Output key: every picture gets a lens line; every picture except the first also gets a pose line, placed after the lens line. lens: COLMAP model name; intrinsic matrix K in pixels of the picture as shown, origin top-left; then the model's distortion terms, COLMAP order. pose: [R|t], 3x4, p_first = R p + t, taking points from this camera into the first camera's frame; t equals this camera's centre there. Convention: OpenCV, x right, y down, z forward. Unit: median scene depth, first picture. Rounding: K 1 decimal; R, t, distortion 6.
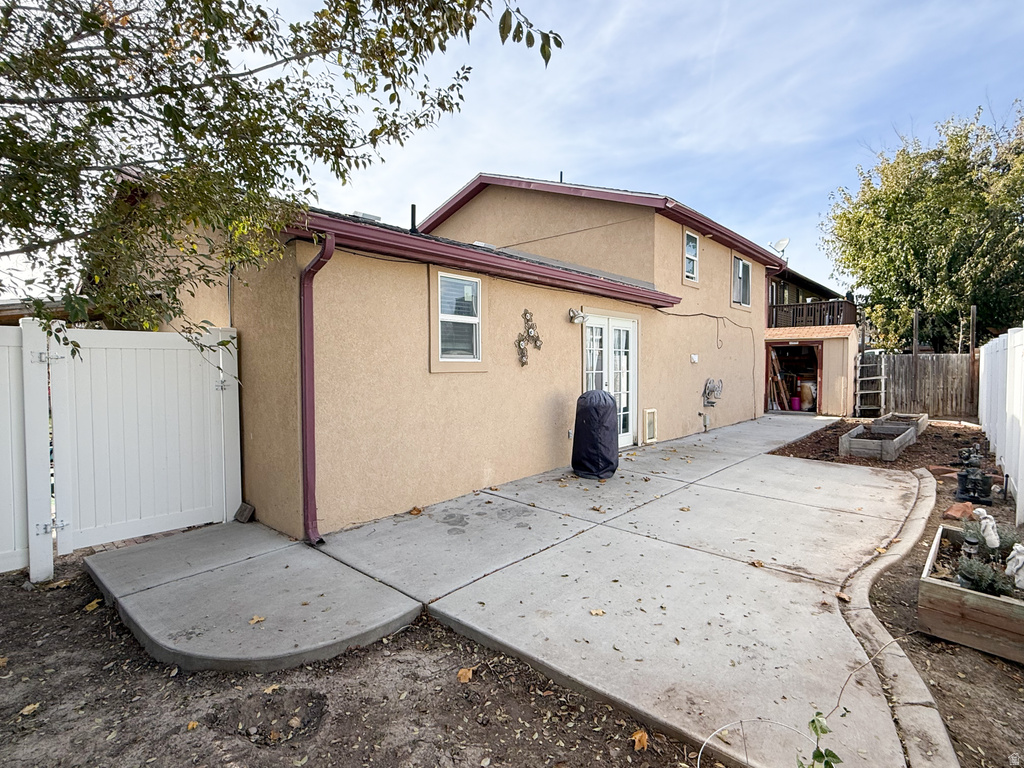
lens RADIAL K [[511.7, 0, 512.0], [0, 511.7, 384.0], [0, 0, 1]] dist [0.003829, -0.000054]
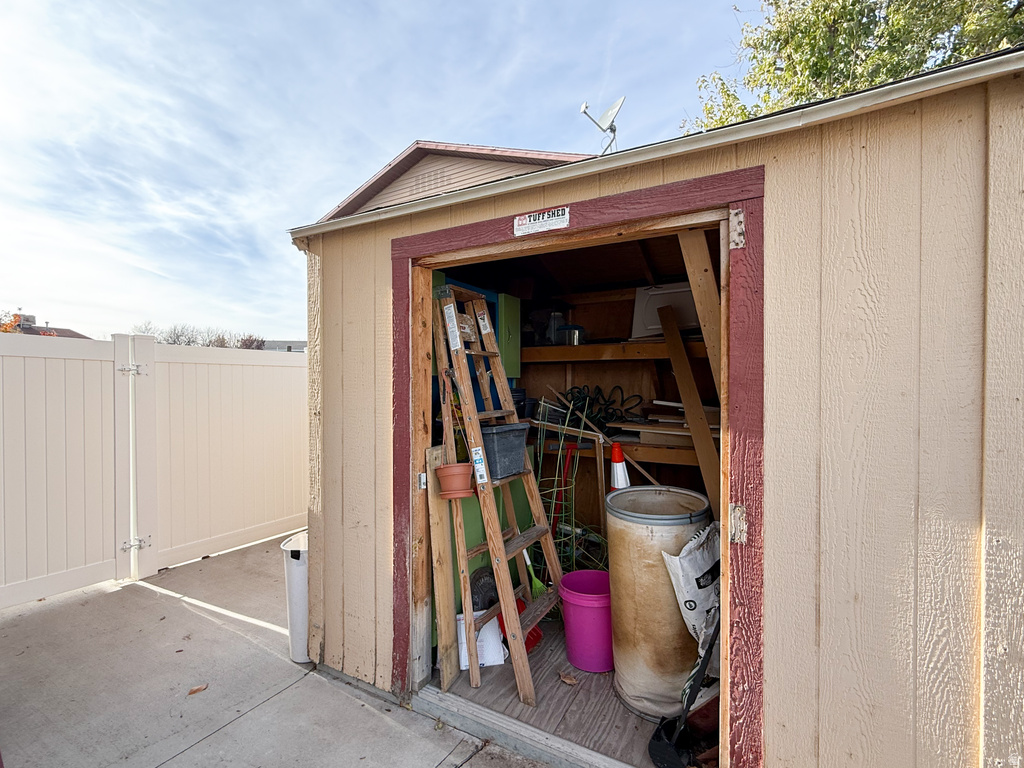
lens RADIAL K [[474.3, 0, 512.0], [0, 474.3, 384.0], [0, 0, 1]] dist [0.000778, 0.000062]
pose [[0.981192, -0.001258, 0.193032, 0.513441], [0.006975, 0.999557, -0.028940, -0.035418], [-0.192910, 0.029742, 0.980766, 0.874521]]
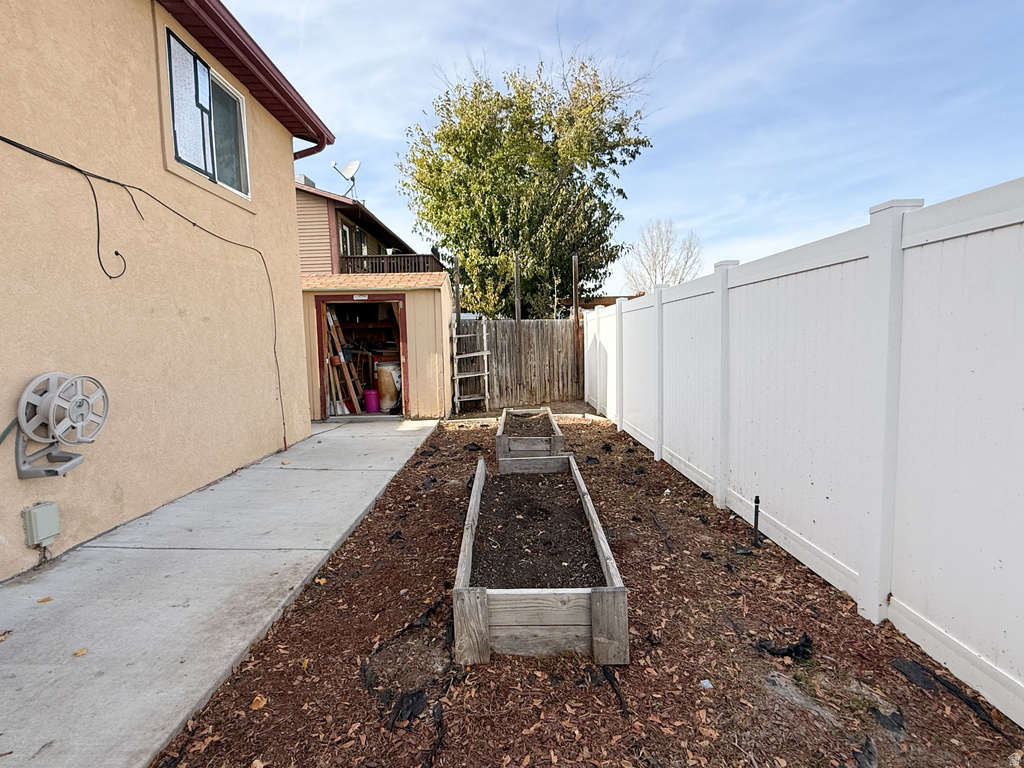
lens RADIAL K [[511.7, 0, 512.0], [0, 511.7, 384.0], [0, 0, 1]] dist [0.003829, -0.000054]
pose [[0.743938, -0.069030, 0.664674, 0.285082], [0.043792, 0.997548, 0.054586, -0.007244], [-0.666812, -0.011501, 0.745137, 0.453922]]
